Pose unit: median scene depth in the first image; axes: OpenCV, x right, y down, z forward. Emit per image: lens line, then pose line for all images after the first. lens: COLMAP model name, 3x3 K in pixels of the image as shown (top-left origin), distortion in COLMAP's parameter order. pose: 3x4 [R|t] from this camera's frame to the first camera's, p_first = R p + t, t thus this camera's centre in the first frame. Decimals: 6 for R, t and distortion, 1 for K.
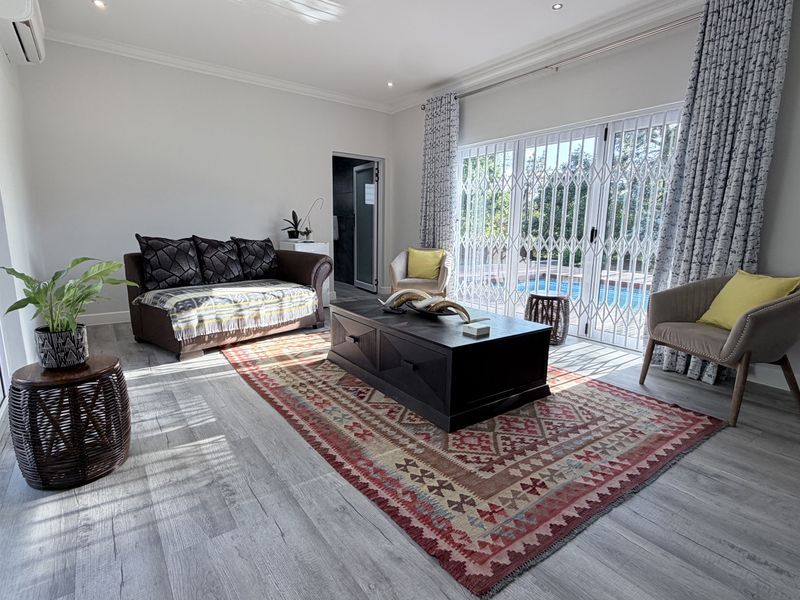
lens RADIAL K [[416.7, 0, 398.3], [0, 416.7, 299.3], [0, 0, 1]] dist [-0.002301, -0.000102]
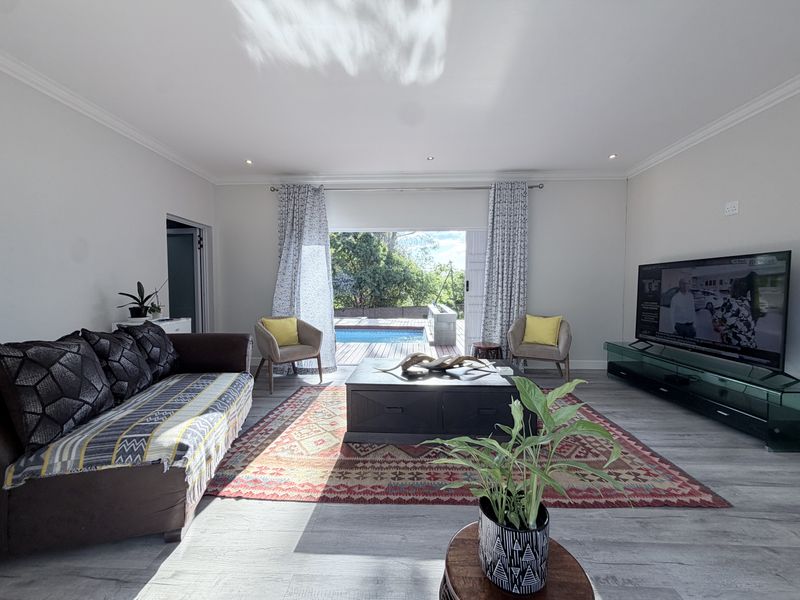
lens RADIAL K [[319.6, 0, 400.0], [0, 319.6, 299.1], [0, 0, 1]] dist [0.000430, -0.000206]
pose [[0.619455, -0.045203, 0.783729, -0.781842], [0.143884, 0.987966, -0.056743, -0.143813], [-0.771733, 0.147915, 0.618505, 0.489377]]
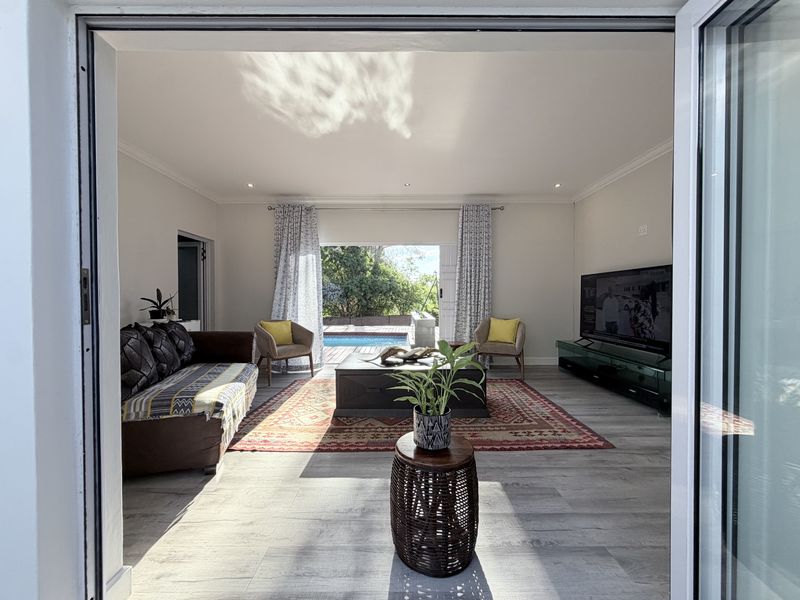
lens RADIAL K [[319.6, 0, 400.4], [0, 319.6, 298.9], [0, 0, 1]] dist [0.000430, -0.000206]
pose [[0.586934, -0.021112, 0.809359, -0.947021], [0.148764, 0.985452, -0.082176, -0.100774], [-0.795850, 0.168636, 0.581536, 0.326459]]
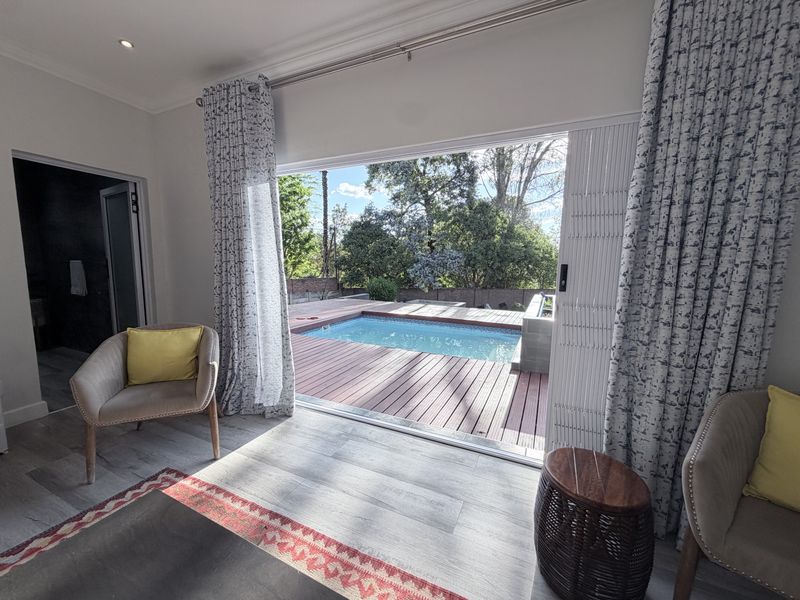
lens RADIAL K [[319.6, 0, 401.1], [0, 319.6, 301.8], [0, 0, 1]] dist [0.000430, -0.000206]
pose [[0.873642, -0.061919, 0.482614, 0.140851], [0.082885, 0.996311, -0.022214, -0.220654], [-0.479458, 0.059409, 0.875551, 0.832912]]
